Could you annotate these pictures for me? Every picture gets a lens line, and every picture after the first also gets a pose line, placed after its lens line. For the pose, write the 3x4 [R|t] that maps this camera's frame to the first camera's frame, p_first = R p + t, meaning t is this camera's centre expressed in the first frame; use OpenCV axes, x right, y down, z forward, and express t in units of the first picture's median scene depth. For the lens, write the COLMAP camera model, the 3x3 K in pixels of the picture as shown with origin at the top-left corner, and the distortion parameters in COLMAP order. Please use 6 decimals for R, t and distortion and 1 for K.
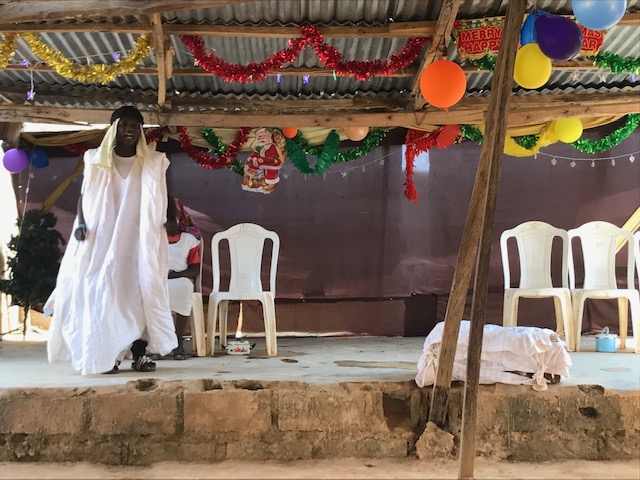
lens RADIAL K [[1218.8, 0, 276.5], [0, 1218.8, 240.1], [0, 0, 1]] dist [0.228511, -0.873921]
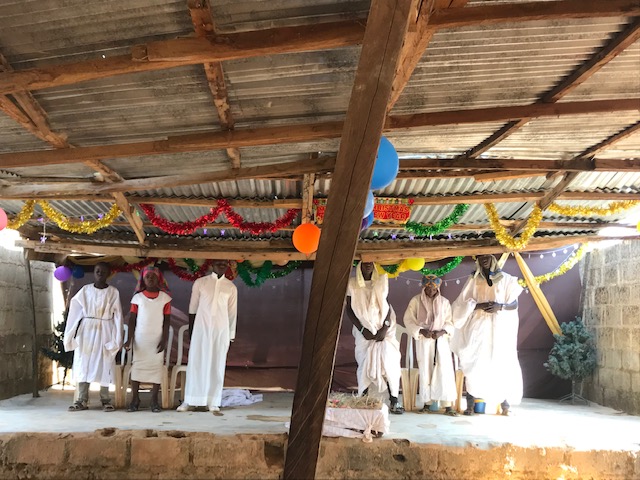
lens RADIAL K [[760.1, 0, 306.2], [0, 760.1, 233.4], [0, 0, 1]] dist [0.141922, -0.495697]
pose [[0.999694, 0.024204, -0.005018, 0.136110], [-0.024570, 0.995220, -0.094517, -0.042027], [0.002706, 0.094612, 0.995511, 0.038036]]
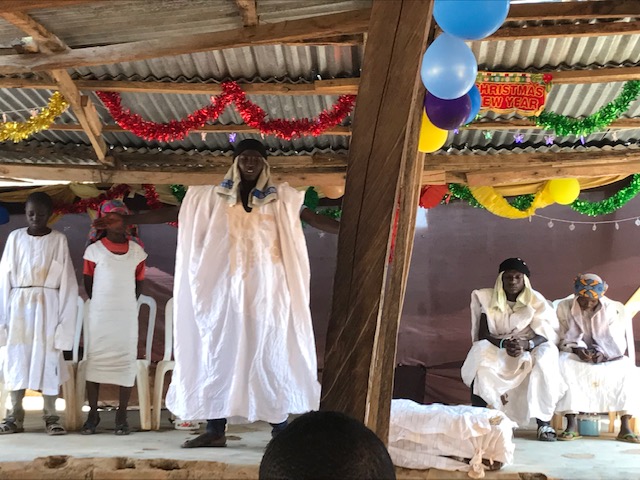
lens RADIAL K [[1338.3, 0, 292.1], [0, 1338.3, 239.2], [0, 0, 1]] dist [0.204084, -0.912480]
pose [[0.997065, 0.011748, -0.075653, 0.149825], [-0.014772, 0.999109, -0.039539, -0.013696], [0.075121, 0.040540, 0.996350, -0.020114]]
